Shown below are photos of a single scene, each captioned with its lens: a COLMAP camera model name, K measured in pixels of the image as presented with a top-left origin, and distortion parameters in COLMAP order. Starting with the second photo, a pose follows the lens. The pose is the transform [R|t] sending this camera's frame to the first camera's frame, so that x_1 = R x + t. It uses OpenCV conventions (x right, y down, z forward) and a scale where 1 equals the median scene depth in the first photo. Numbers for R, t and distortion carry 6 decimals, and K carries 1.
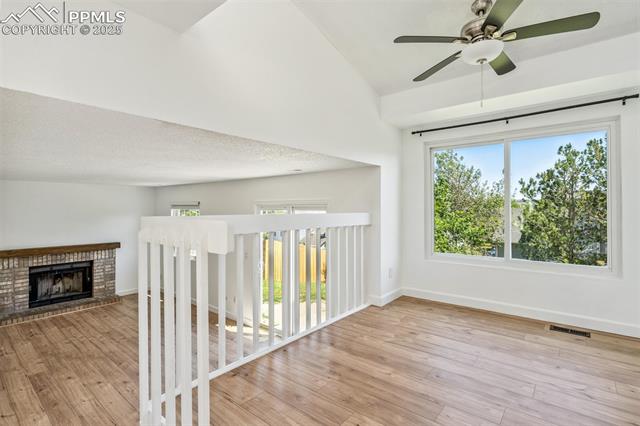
lens RADIAL K [[311.8, 0, 320.0], [0, 311.8, 213.0], [0, 0, 1]] dist [-0.000311, -0.000775]
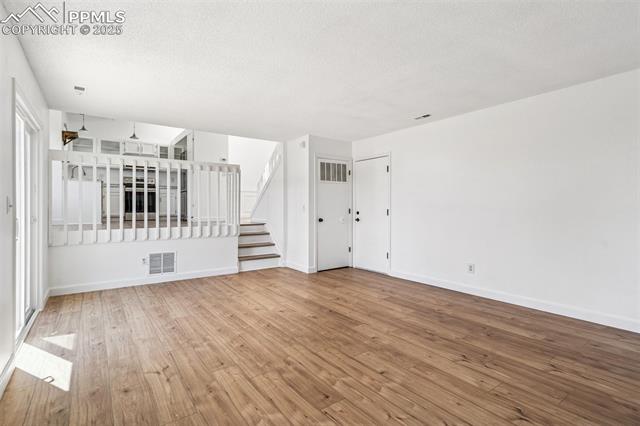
lens RADIAL K [[311.8, 0, 320.0], [0, 311.8, 213.0], [0, 0, 1]] dist [-0.000311, -0.000775]
pose [[-0.968063, -0.003994, 0.250676, -0.636409], [0.004442, 0.999443, 0.033081, 0.119526], [-0.250669, 0.033138, -0.967506, 1.134185]]
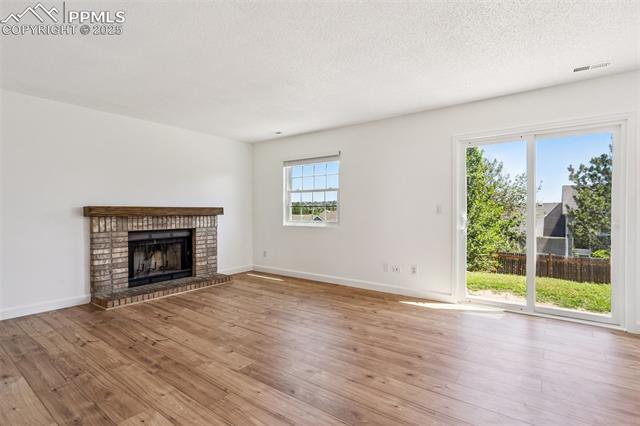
lens RADIAL K [[311.8, 0, 320.0], [0, 311.8, 213.0], [0, 0, 1]] dist [-0.000311, -0.000775]
pose [[0.998796, -0.003394, 0.048929, -0.495737], [0.004046, 0.999904, -0.013221, 0.135836], [-0.048879, 0.013403, 0.998715, 0.228785]]
